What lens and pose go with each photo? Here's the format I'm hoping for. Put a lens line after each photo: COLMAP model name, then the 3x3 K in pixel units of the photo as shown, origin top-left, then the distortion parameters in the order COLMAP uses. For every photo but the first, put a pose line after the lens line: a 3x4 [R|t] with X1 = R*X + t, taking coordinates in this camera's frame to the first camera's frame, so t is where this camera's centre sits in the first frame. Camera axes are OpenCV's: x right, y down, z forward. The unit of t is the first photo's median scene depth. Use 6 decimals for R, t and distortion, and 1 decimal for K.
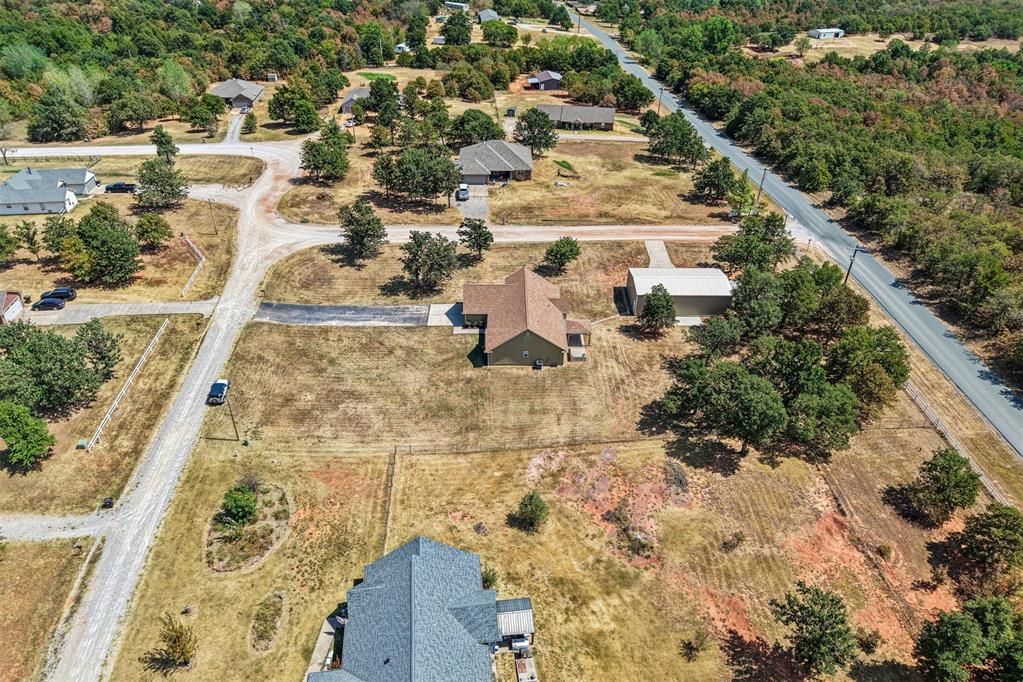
lens RADIAL K [[683.1, 0, 514.0], [0, 683.1, 341.9], [0, 0, 1]] dist [0.002423, -0.005067]
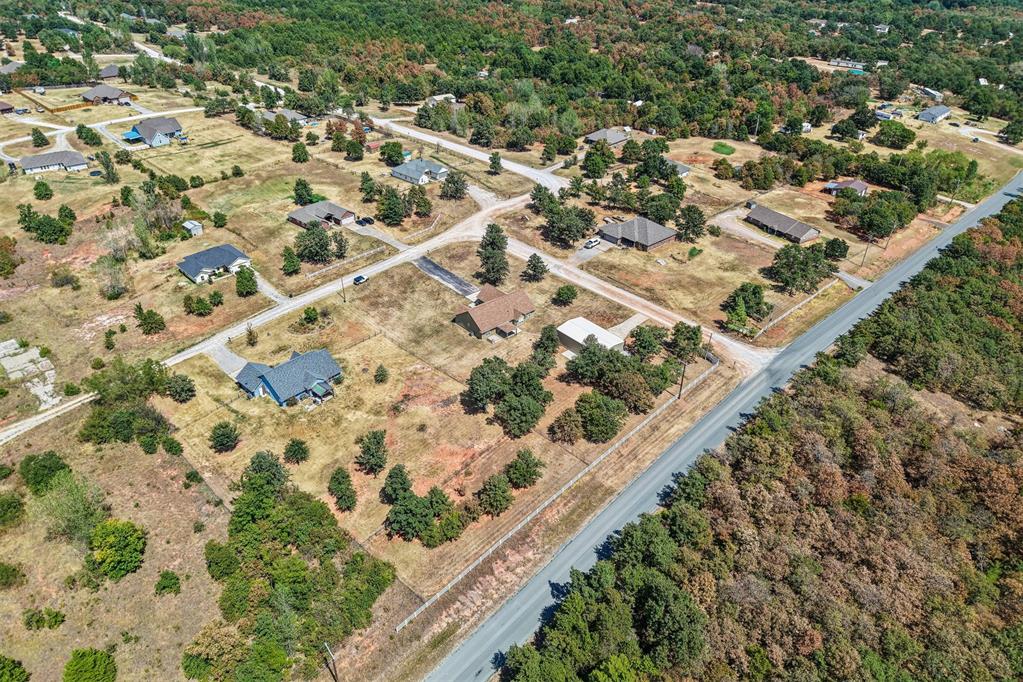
lens RADIAL K [[683.1, 0, 514.0], [0, 683.1, 341.9], [0, 0, 1]] dist [0.002423, -0.005067]
pose [[0.651656, 0.409540, -0.638453, 1.394493], [-0.419477, 0.895865, 0.146508, -0.281996], [0.631968, 0.172343, 0.755588, -0.316372]]
